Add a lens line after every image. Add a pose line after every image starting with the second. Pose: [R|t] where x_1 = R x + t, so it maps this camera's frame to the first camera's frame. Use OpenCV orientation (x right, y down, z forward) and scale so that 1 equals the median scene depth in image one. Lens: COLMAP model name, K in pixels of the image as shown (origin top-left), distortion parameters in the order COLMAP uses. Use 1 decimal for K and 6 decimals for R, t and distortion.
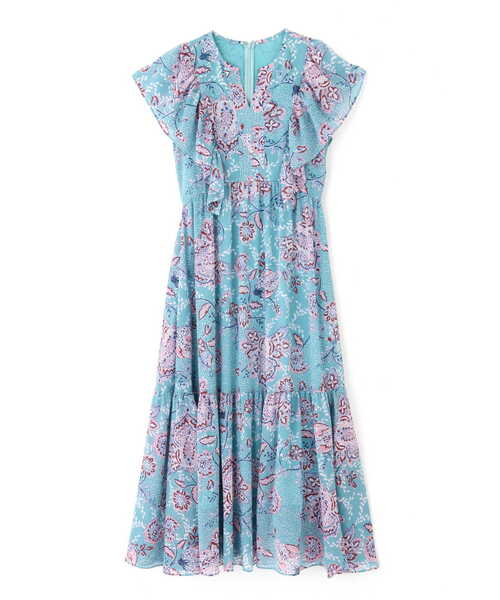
lens RADIAL K [[1042.7, 0, 250.0], [0, 1042.7, 300.0], [0, 0, 1]] dist [0.136977, 0.148239]
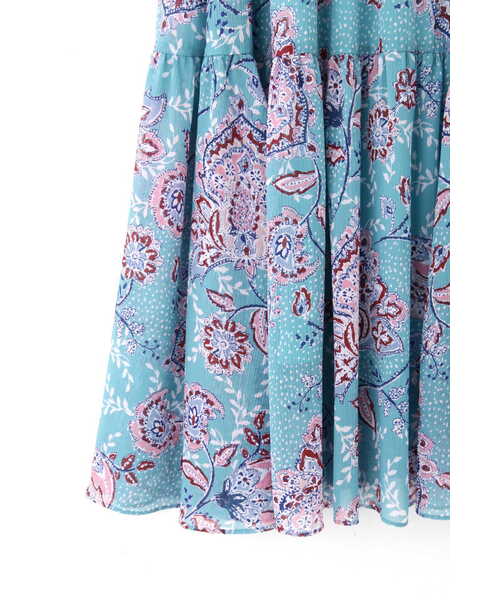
lens RADIAL K [[1042.7, 0, 250.0], [0, 1042.7, 300.0], [0, 0, 1]] dist [0.136977, 0.148239]
pose [[0.999673, 0.000939, -0.025565, -0.046507], [0.000810, 0.997663, 0.068319, 0.148834], [0.025569, -0.068318, 0.997336, 0.619613]]
